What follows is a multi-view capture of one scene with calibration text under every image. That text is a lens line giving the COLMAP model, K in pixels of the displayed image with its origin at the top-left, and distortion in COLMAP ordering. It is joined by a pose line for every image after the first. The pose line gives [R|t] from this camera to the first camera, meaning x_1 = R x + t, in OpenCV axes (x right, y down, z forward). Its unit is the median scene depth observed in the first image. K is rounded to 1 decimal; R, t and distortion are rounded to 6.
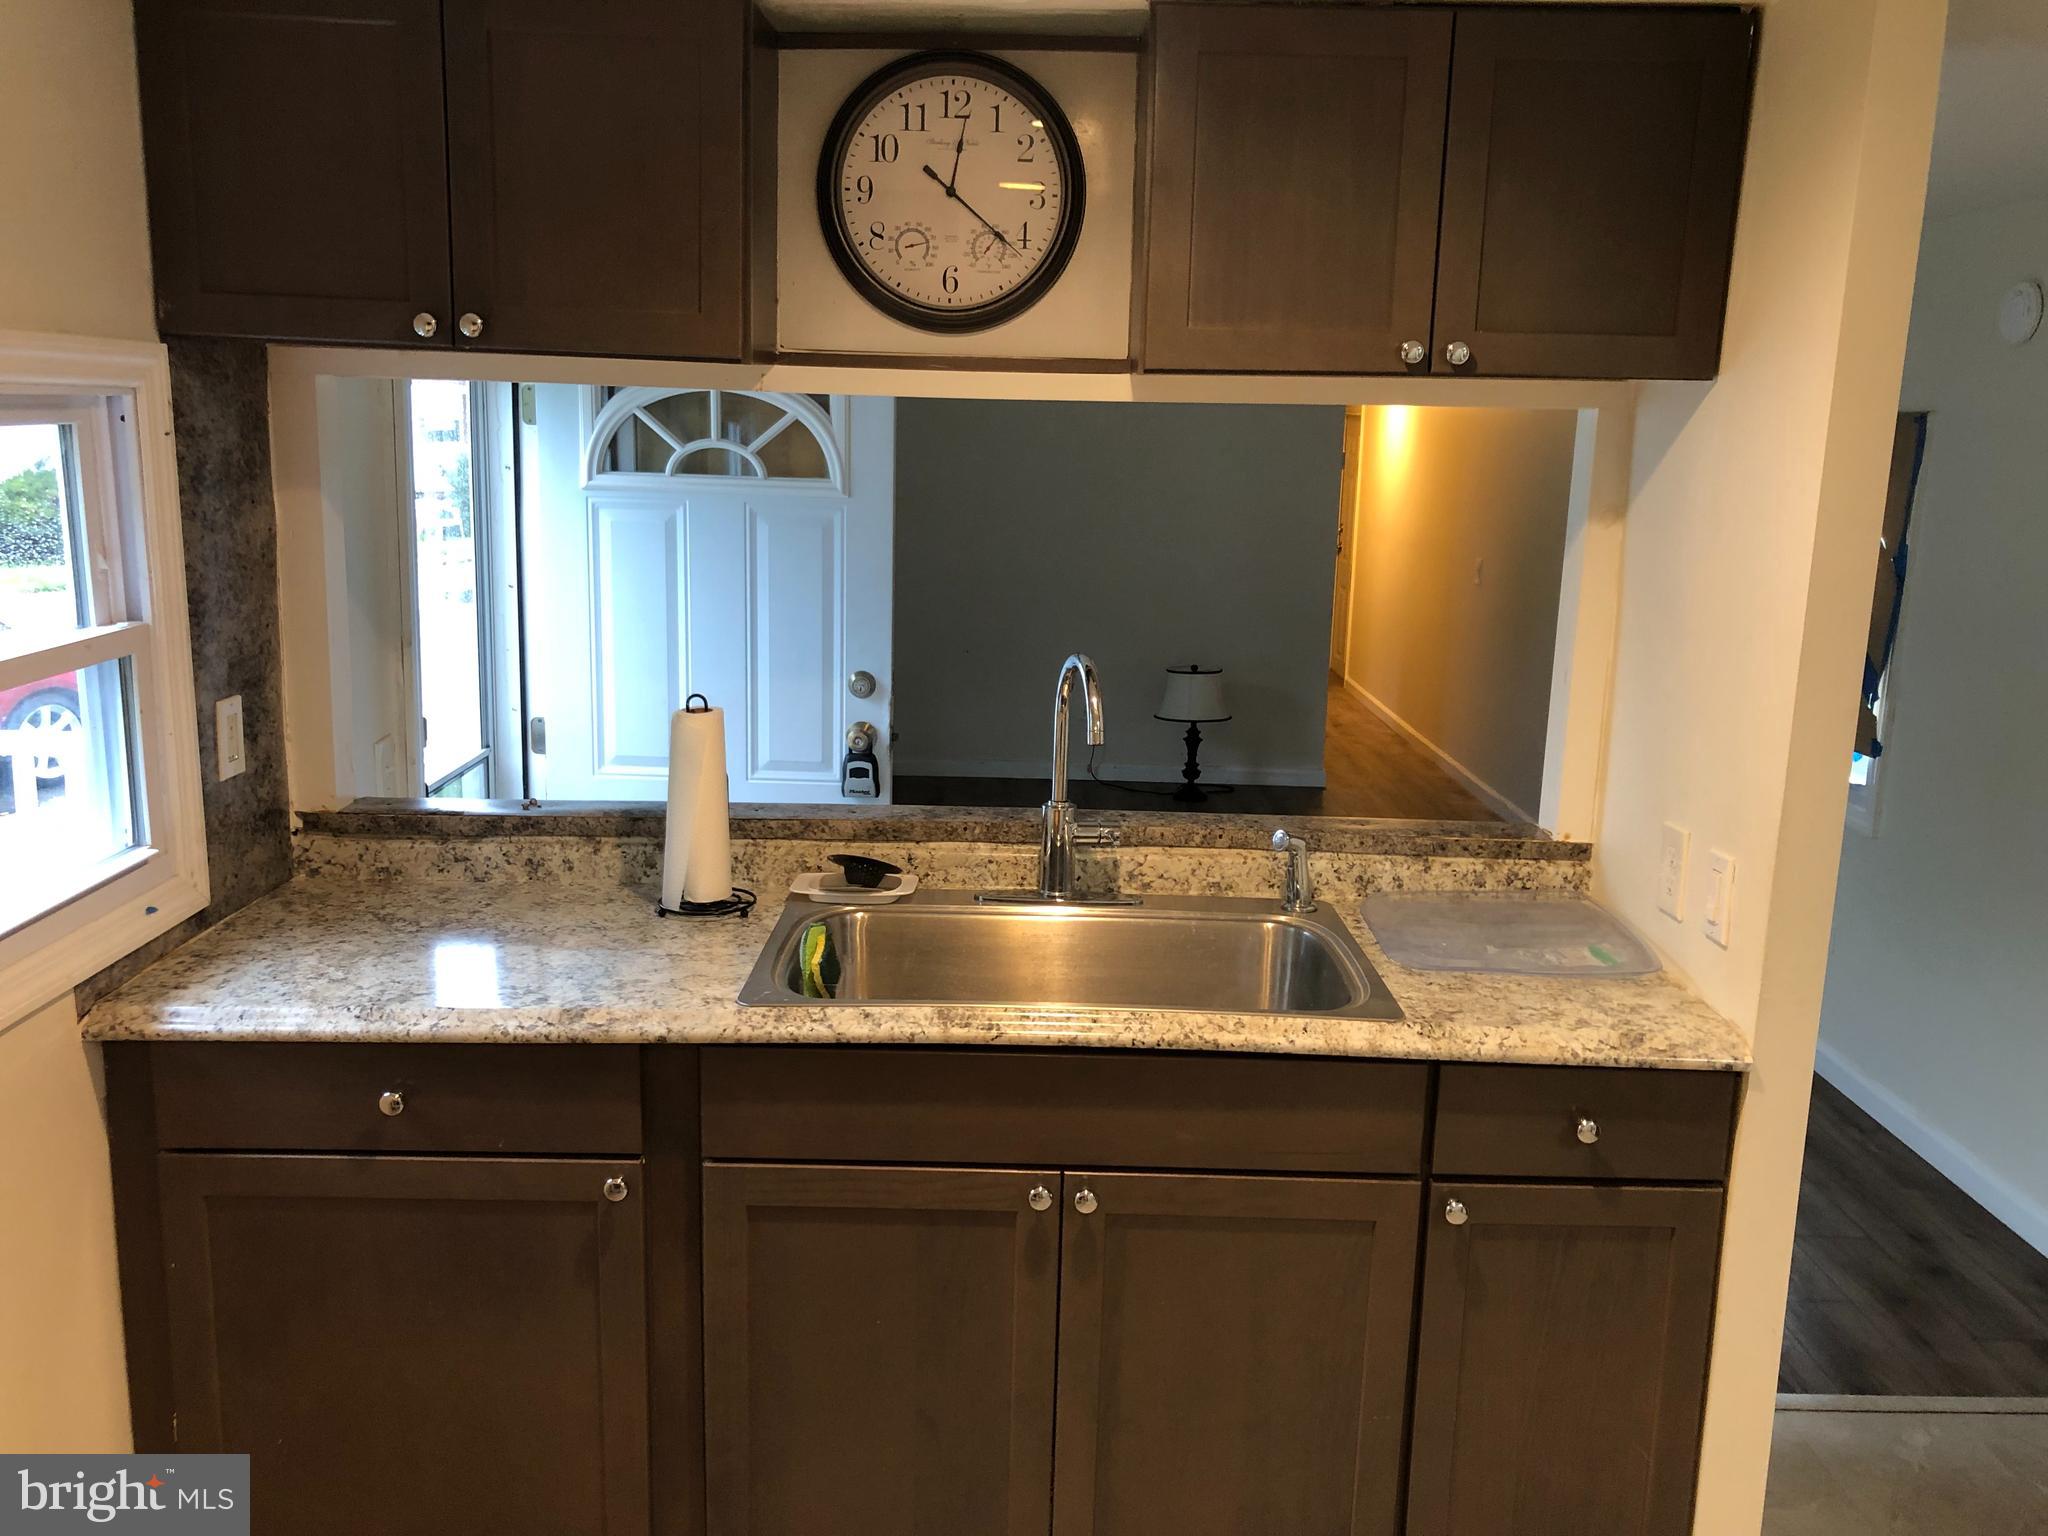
lens RADIAL K [[1700.4, 0, 1028.0], [0, 1700.4, 756.7], [0, 0, 1]] dist [0.121569, -0.284419]
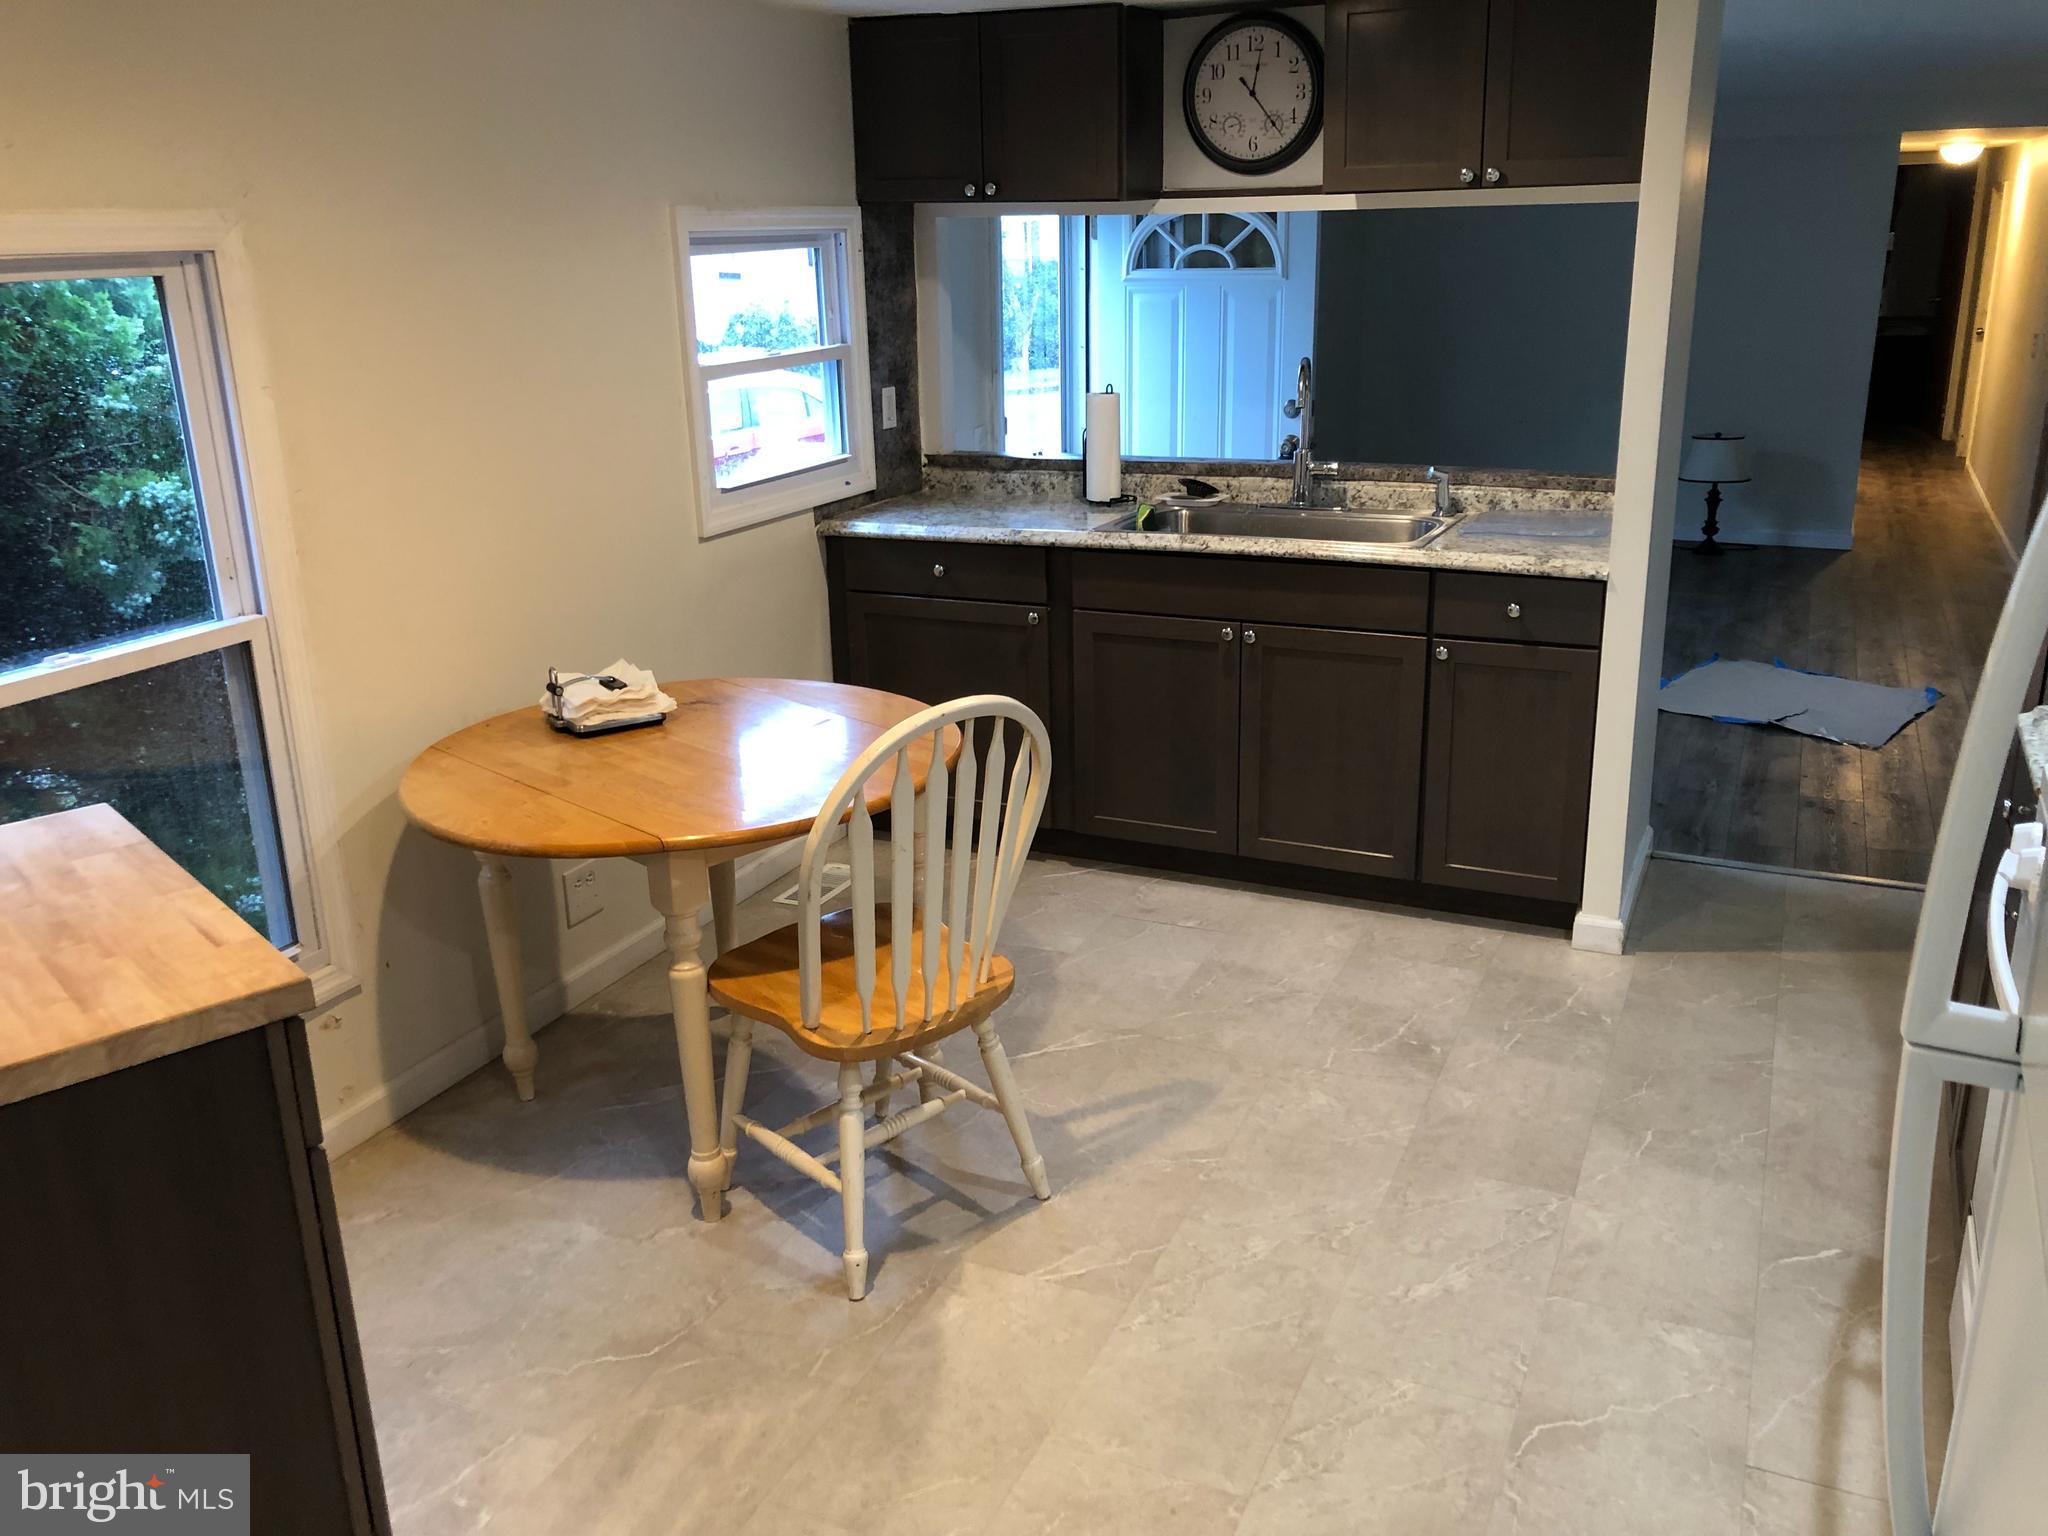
lens RADIAL K [[1693.1, 0, 1024.0], [0, 1693.1, 768.0], [0, 0, 1]] dist [0.081430, -0.162601]
pose [[0.908293, 0.086445, -0.409306, 0.501029], [-0.040464, 0.991984, 0.119711, 0.154074], [0.416373, -0.092171, 0.904510, -0.727654]]
